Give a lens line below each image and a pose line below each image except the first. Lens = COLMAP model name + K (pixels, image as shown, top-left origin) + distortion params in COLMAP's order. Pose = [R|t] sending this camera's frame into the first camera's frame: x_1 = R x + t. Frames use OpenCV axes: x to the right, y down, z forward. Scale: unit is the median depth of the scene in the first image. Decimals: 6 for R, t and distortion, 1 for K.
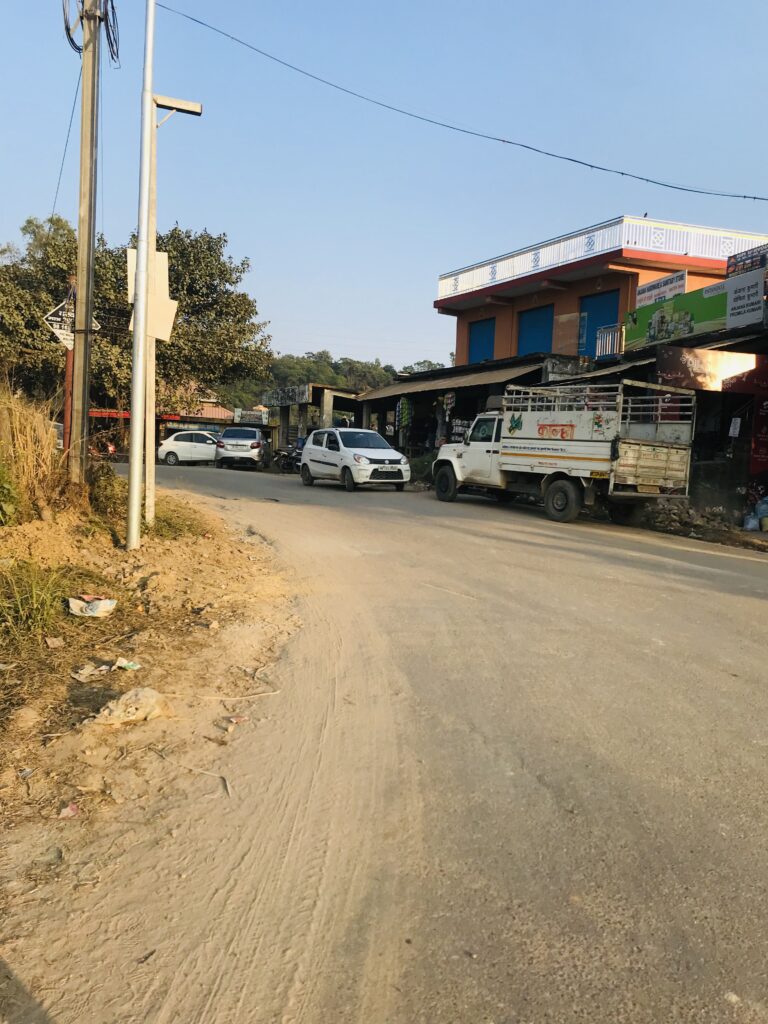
lens RADIAL K [[835.9, 0, 384.0], [0, 835.9, 512.0], [0, 0, 1]] dist [-0.005895, -0.012214]
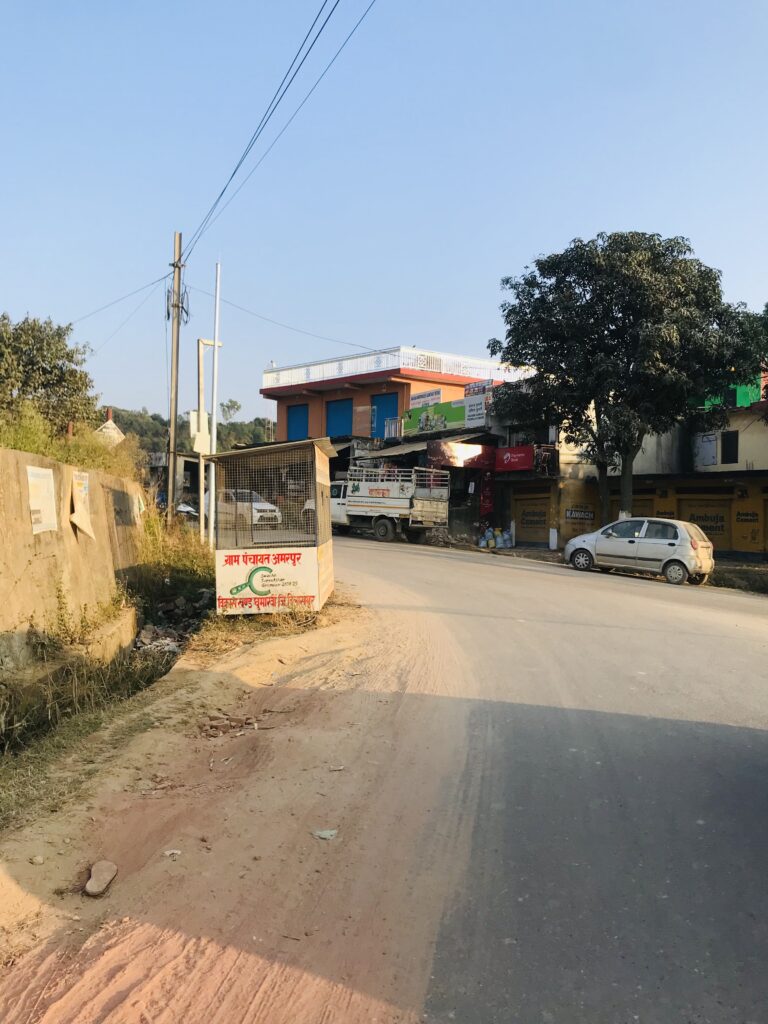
lens RADIAL K [[835.9, 0, 384.0], [0, 835.9, 512.0], [0, 0, 1]] dist [-0.005895, -0.012214]
pose [[0.961163, -0.014835, 0.275581, -0.224653], [0.030349, 0.998180, -0.052118, 0.032183], [-0.274306, 0.058458, 0.959864, -0.591491]]
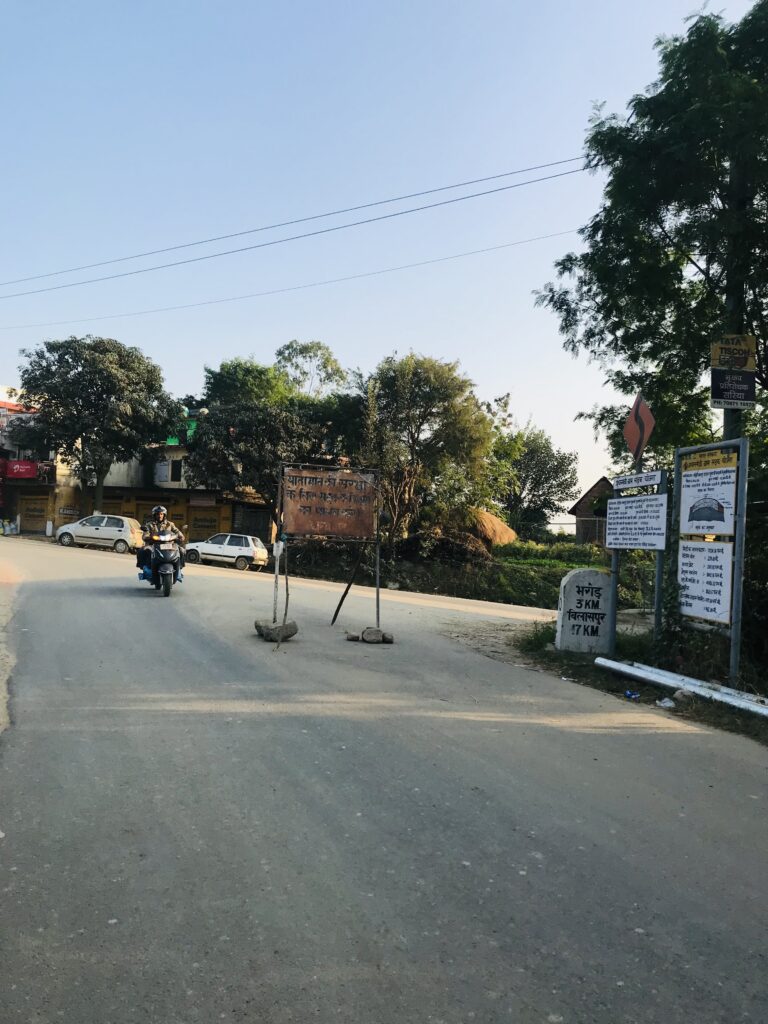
lens RADIAL K [[835.9, 0, 384.0], [0, 835.9, 512.0], [0, 0, 1]] dist [-0.005895, -0.012214]
pose [[0.654467, 0.016305, 0.755915, -0.630546], [0.017475, 0.999174, -0.036682, 0.068366], [-0.755888, 0.037216, 0.653642, -1.385684]]
